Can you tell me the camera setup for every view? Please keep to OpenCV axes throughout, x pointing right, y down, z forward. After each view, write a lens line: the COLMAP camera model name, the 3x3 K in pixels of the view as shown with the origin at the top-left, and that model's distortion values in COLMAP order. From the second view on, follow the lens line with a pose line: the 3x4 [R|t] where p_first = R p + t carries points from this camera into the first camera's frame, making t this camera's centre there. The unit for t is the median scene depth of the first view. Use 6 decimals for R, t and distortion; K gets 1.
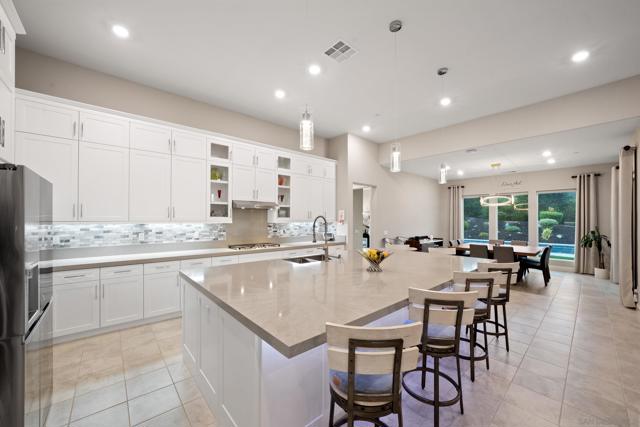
lens RADIAL K [[248.6, 0, 316.8], [0, 248.6, 219.0], [0, 0, 1]] dist [-0.010683, -0.000091]
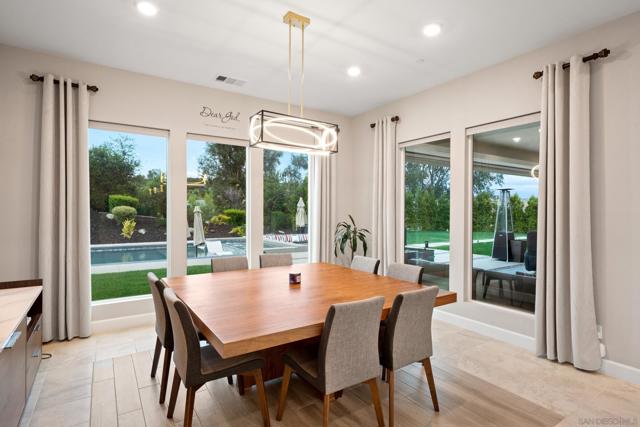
lens RADIAL K [[335.2, 0, 317.6], [0, 335.2, 211.8], [0, 0, 1]] dist [0.012469, -0.001171]
pose [[0.151025, -0.003980, 0.988522, 0.389427], [-0.005442, 0.999973, 0.004858, 0.023496], [-0.988515, -0.006113, 0.150999, 1.135838]]
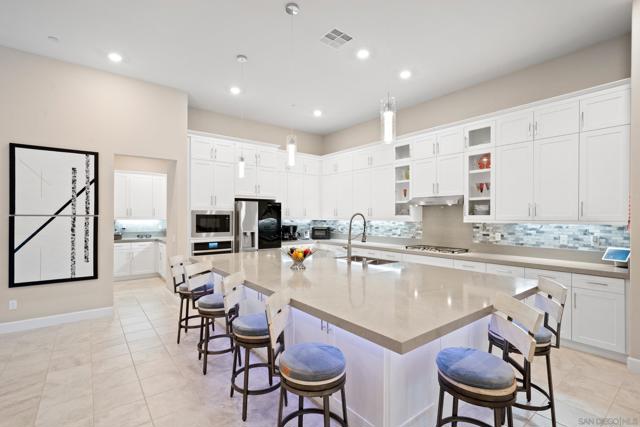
lens RADIAL K [[301.9, 0, 314.7], [0, 301.9, 215.9], [0, 0, 1]] dist [0.001478, 0.000319]
pose [[-0.069785, -0.005676, -0.997546, 0.738970], [-0.001701, 0.999983, -0.005571, 0.001809], [0.997561, 0.001308, -0.069793, 0.594070]]
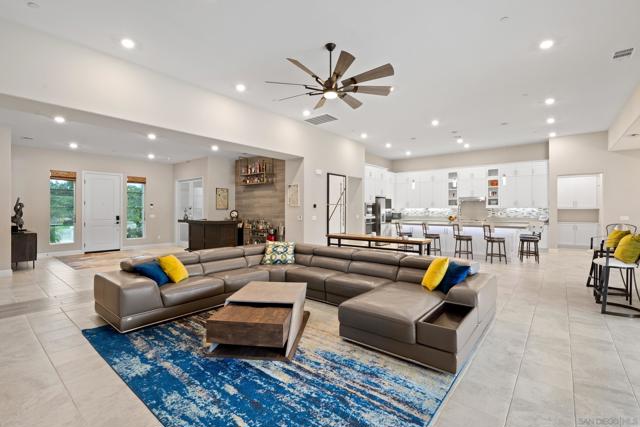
lens RADIAL K [[285.2, 0, 316.0], [0, 285.2, 213.5], [0, 0, 1]] dist [0.001759, -0.001309]
pose [[0.145862, 0.005309, -0.989291, 1.607586], [0.001773, 0.999983, 0.005628, 0.038973], [0.989303, -0.002575, 0.145850, -0.478117]]
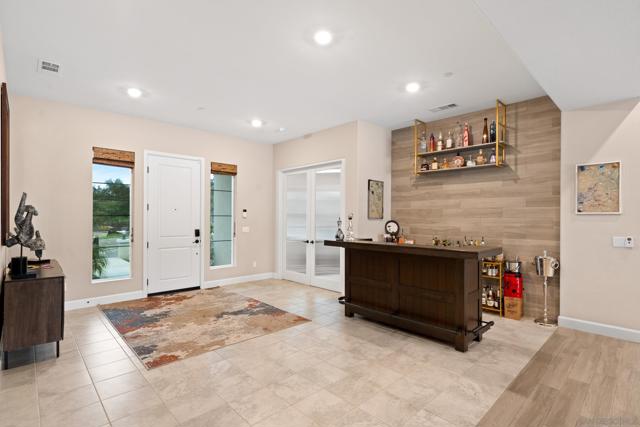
lens RADIAL K [[301.9, 0, 308.1], [0, 301.9, 222.8], [0, 0, 1]] dist [0.001478, 0.000319]
pose [[0.014942, 0.012752, -0.999807, 0.800826], [-0.002392, 0.999916, 0.012717, 0.022356], [0.999886, 0.002202, 0.014971, -1.032949]]
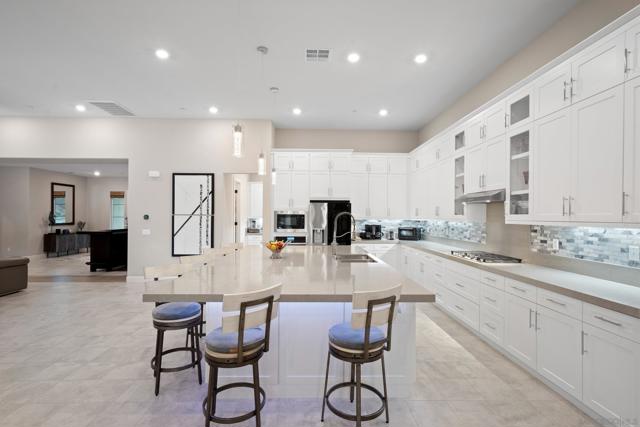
lens RADIAL K [[301.9, 0, 313.6], [0, 301.9, 215.2], [0, 0, 1]] dist [0.001478, 0.000319]
pose [[-0.654612, -0.008886, -0.755913, 0.631872], [-0.006758, 0.999960, -0.005902, 0.002894], [0.755935, 0.001245, -0.654646, 1.080548]]
